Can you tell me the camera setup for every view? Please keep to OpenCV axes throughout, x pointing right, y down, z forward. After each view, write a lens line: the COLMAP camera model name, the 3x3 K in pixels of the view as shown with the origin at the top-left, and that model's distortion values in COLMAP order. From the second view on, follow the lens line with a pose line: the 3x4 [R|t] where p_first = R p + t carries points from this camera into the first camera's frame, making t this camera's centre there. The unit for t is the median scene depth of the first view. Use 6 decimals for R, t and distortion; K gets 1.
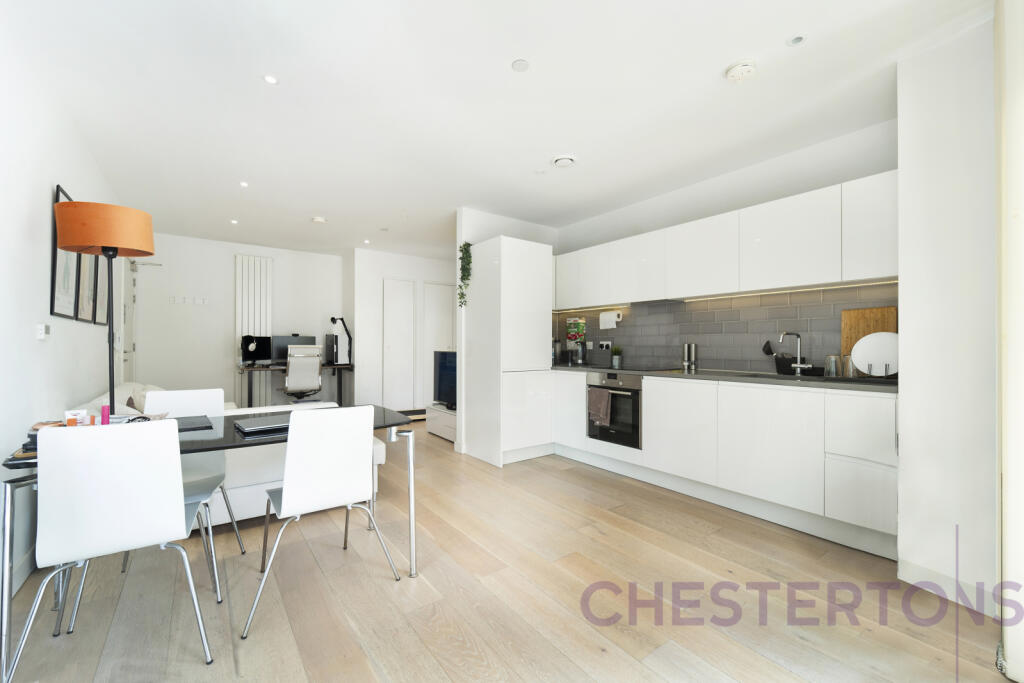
lens RADIAL K [[407.9, 0, 512.0], [0, 407.9, 341.5], [0, 0, 1]] dist [0.000624, 0.000073]
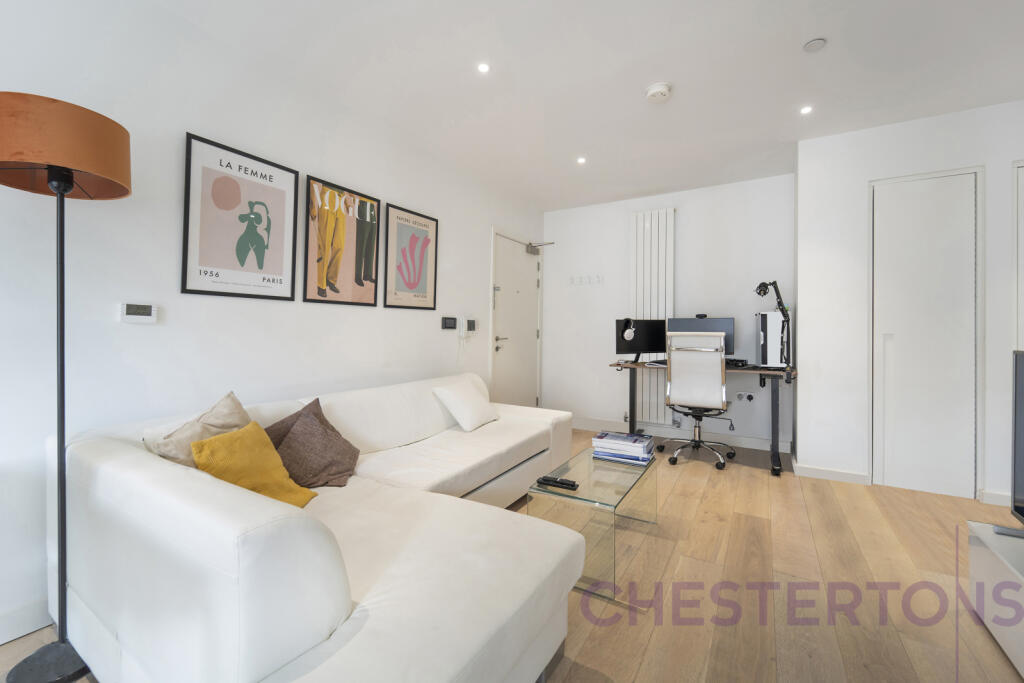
lens RADIAL K [[421.1, 0, 512.1], [0, 421.1, 324.8], [0, 0, 1]] dist [0.000285, -0.000029]
pose [[0.384363, -0.016141, -0.923041, -0.039038], [0.005572, 0.999869, -0.015164, 0.006468], [0.923165, 0.000685, 0.384403, 0.518776]]
